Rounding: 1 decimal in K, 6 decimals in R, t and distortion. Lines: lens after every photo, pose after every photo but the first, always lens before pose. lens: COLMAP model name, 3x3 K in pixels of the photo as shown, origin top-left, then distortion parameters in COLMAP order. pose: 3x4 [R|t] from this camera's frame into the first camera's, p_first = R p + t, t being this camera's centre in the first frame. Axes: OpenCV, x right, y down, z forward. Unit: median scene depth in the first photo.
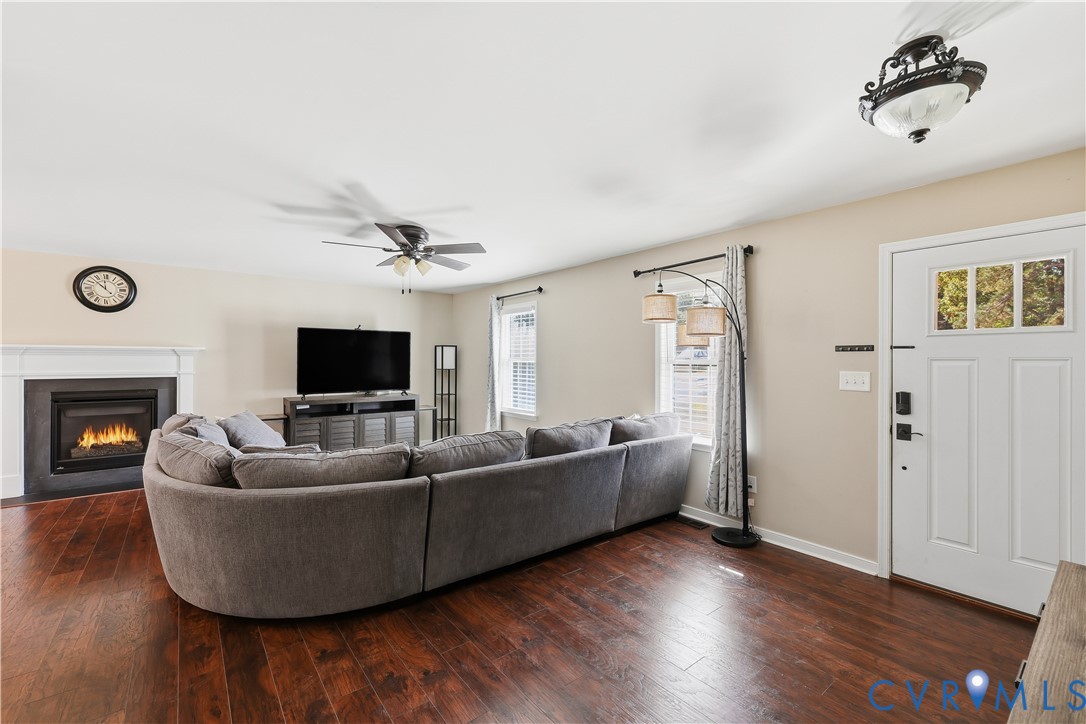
lens RADIAL K [[462.8, 0, 545.1], [0, 462.8, 360.8], [0, 0, 1]] dist [0.004201, 0.000433]
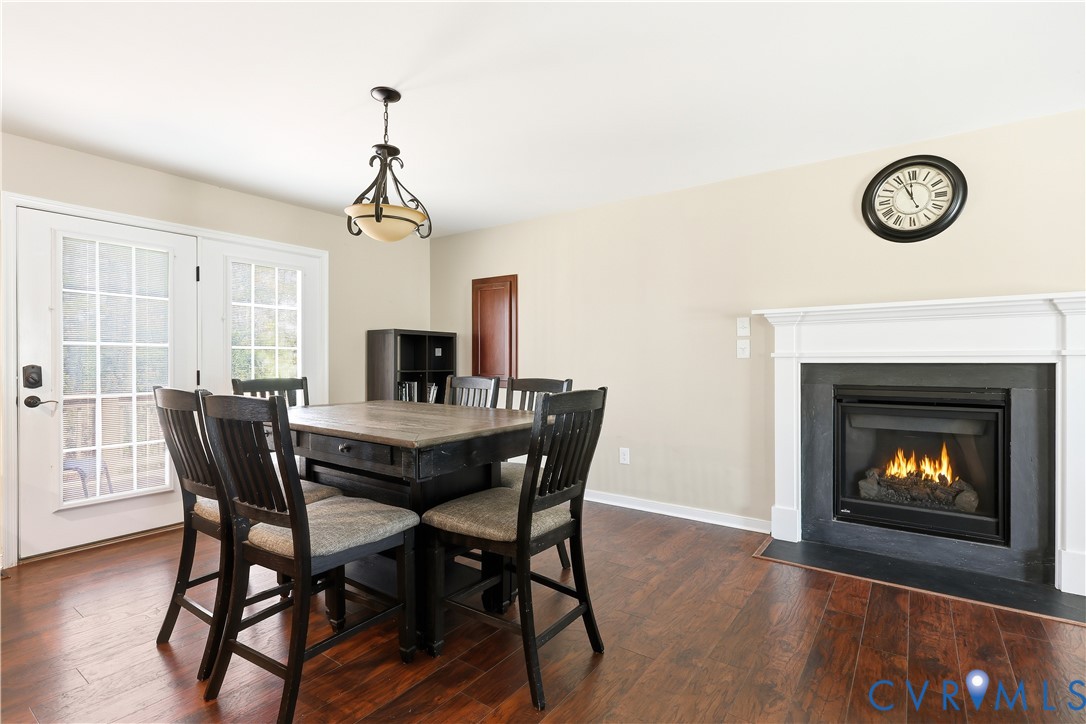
lens RADIAL K [[493.6, 0, 552.3], [0, 493.6, 361.0], [0, 0, 1]] dist [-0.000680, 0.000183]
pose [[0.265978, -0.004470, -0.963969, -0.510147], [0.001558, 0.999990, -0.004207, 0.036932], [0.963978, -0.000383, 0.265983, 0.449461]]
